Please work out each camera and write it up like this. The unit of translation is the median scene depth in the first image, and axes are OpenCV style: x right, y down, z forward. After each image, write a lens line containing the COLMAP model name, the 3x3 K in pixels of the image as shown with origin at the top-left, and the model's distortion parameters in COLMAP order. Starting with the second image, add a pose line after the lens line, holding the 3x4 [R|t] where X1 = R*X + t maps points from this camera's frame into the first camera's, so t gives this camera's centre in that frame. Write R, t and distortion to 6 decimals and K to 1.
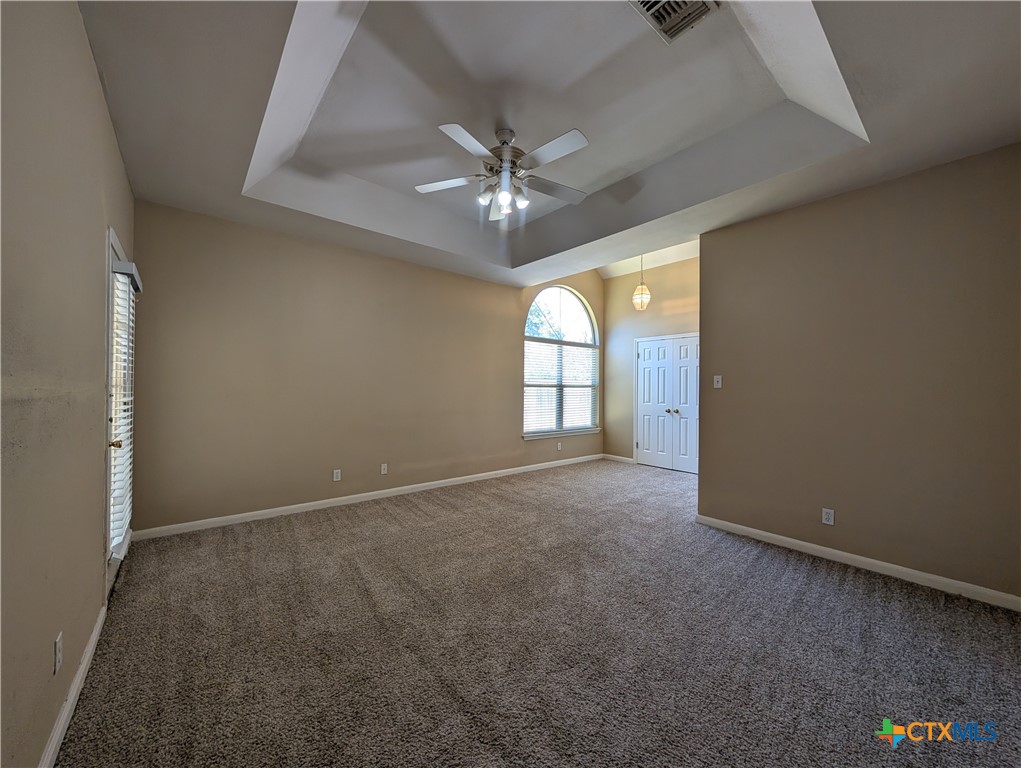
lens RADIAL K [[387.2, 0, 512.7], [0, 387.2, 385.5], [0, 0, 1]] dist [0.000697, 0.000190]
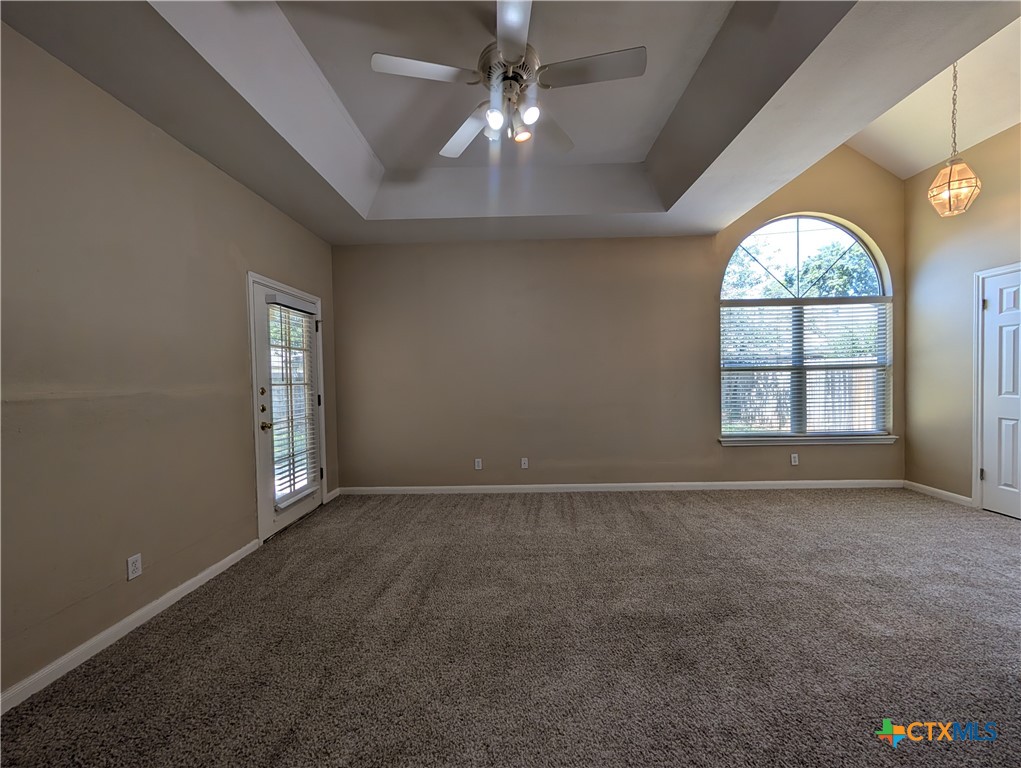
lens RADIAL K [[387.2, 0, 512.7], [0, 387.2, 385.5], [0, 0, 1]] dist [0.000697, 0.000190]
pose [[0.748927, -0.009410, -0.662586, 0.287312], [0.031656, 0.999266, 0.021589, 0.001522], [0.661896, -0.037143, 0.748675, 0.272976]]
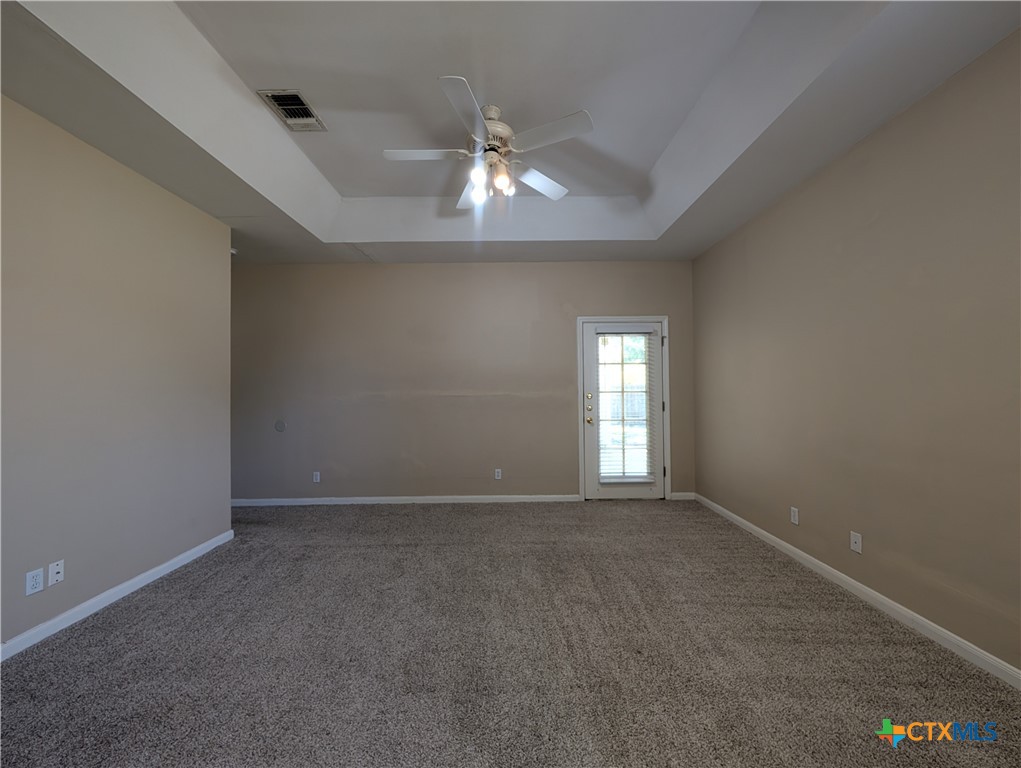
lens RADIAL K [[387.2, 0, 512.7], [0, 387.2, 385.5], [0, 0, 1]] dist [0.000697, 0.000190]
pose [[-0.638321, -0.015067, -0.769623, 0.394099], [0.007100, 0.999651, -0.025459, 0.008989], [0.769738, -0.021716, -0.637991, 0.993338]]
